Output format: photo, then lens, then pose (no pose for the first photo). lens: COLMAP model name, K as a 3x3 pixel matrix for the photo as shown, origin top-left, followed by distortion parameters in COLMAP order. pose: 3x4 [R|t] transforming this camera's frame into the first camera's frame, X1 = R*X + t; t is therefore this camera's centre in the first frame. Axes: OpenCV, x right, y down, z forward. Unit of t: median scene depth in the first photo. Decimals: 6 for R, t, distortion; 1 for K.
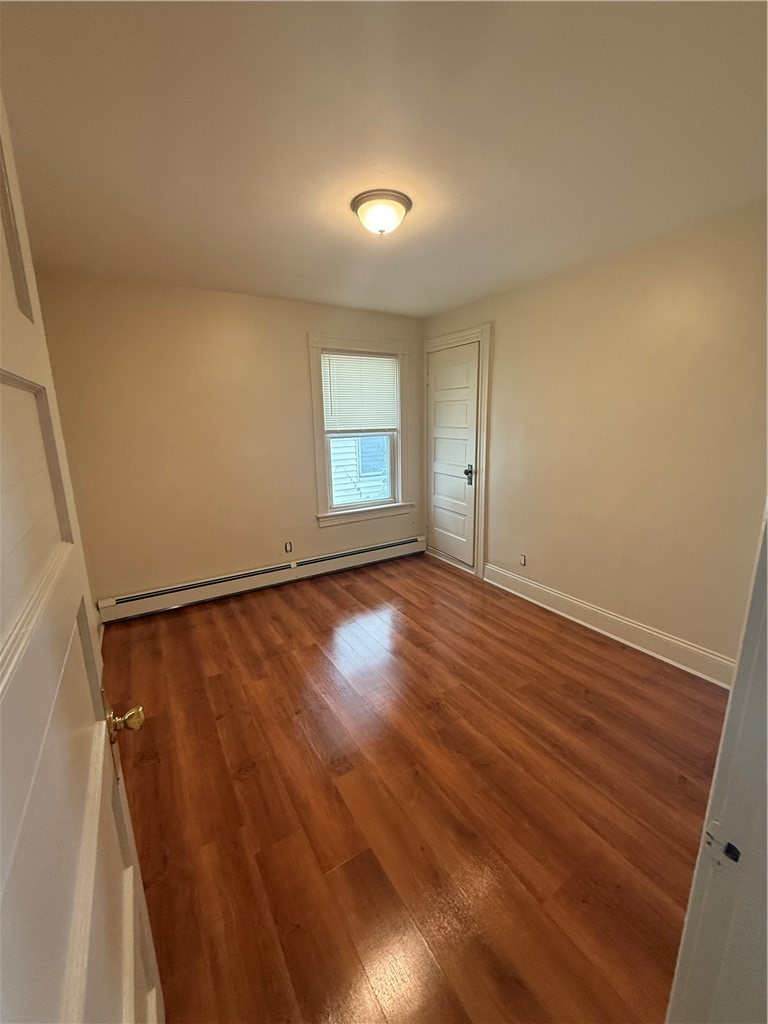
lens RADIAL K [[407.2, 0, 387.4], [0, 407.2, 505.9], [0, 0, 1]] dist [0.003891, 0.000484]
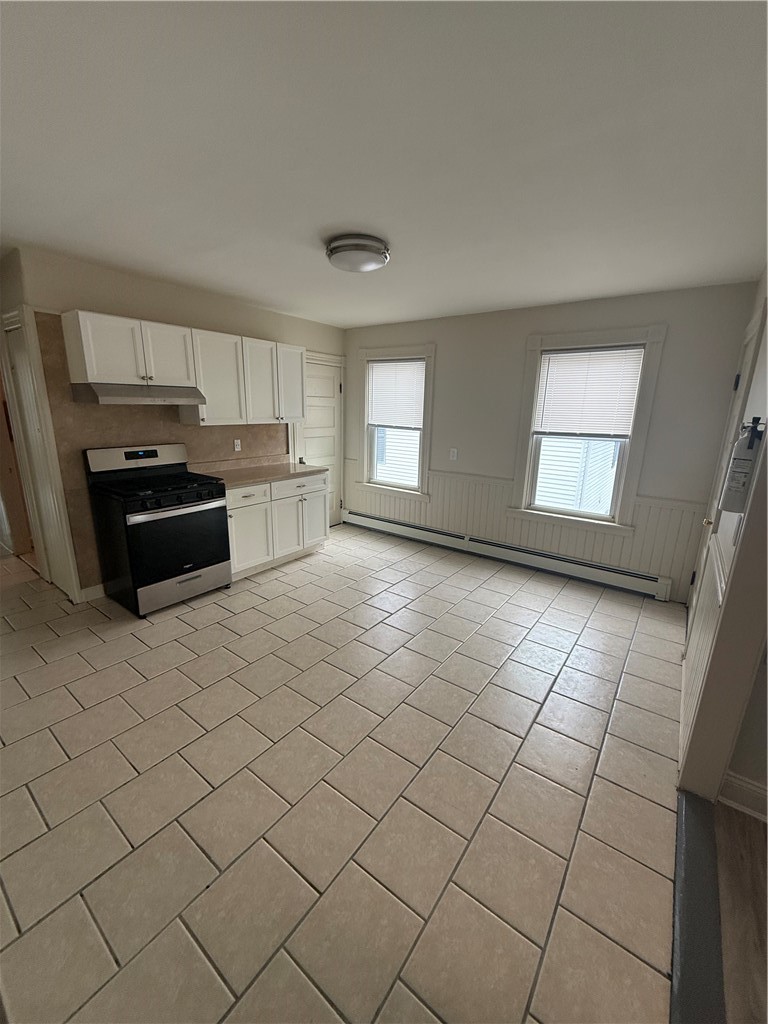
lens RADIAL K [[407.2, 0, 384.1], [0, 407.2, 512.0], [0, 0, 1]] dist [0.003891, 0.000484]
pose [[0.358373, 0.253005, -0.898642, 0.653776], [-0.224728, 0.957652, 0.179999, -0.080669], [0.906127, 0.137443, 0.400054, 0.249076]]
